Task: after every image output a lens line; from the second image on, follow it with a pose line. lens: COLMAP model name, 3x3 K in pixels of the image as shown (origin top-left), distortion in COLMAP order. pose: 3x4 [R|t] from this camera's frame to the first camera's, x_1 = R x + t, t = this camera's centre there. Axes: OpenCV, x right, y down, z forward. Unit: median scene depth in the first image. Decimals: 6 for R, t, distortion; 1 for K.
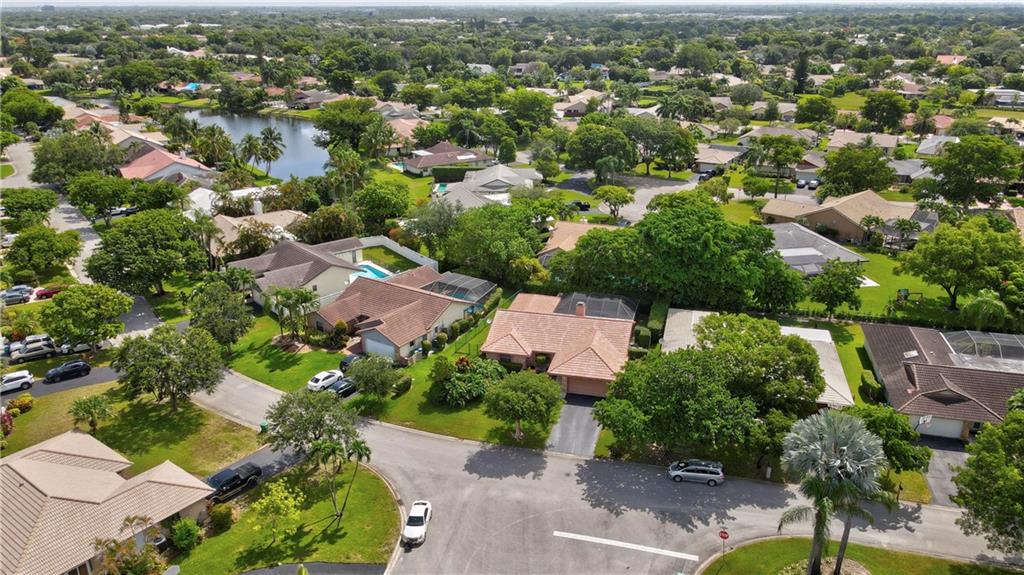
lens RADIAL K [[719.4, 0, 512.0], [0, 719.4, 287.5], [0, 0, 1]] dist [0.001947, 0.007097]
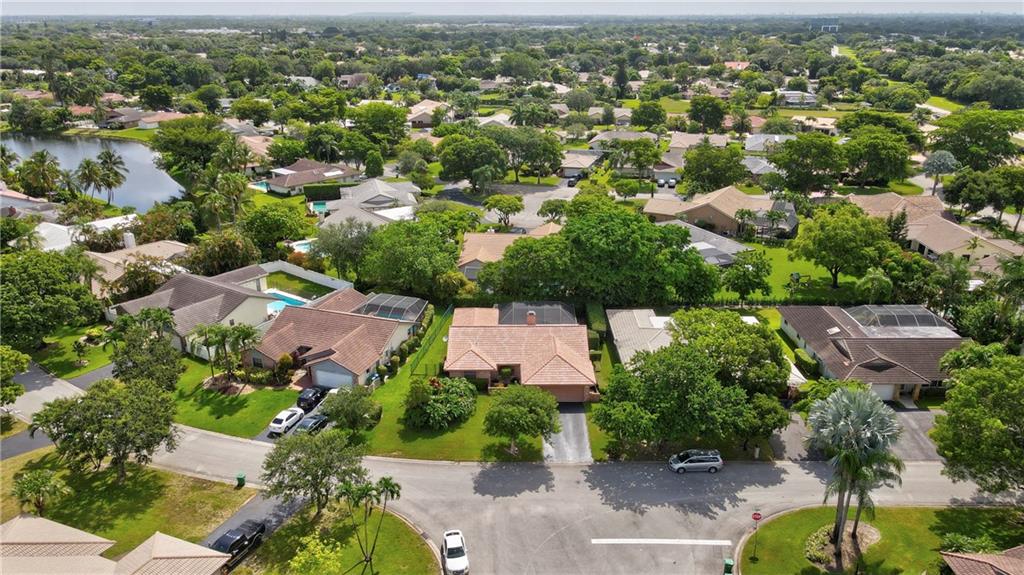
lens RADIAL K [[719.4, 0, 512.0], [0, 719.4, 287.5], [0, 0, 1]] dist [0.001947, 0.007097]
pose [[0.970149, -0.083900, 0.227533, -0.131794], [0.086757, 0.996226, -0.002567, -0.010627], [-0.226459, 0.022230, 0.973767, 0.018748]]
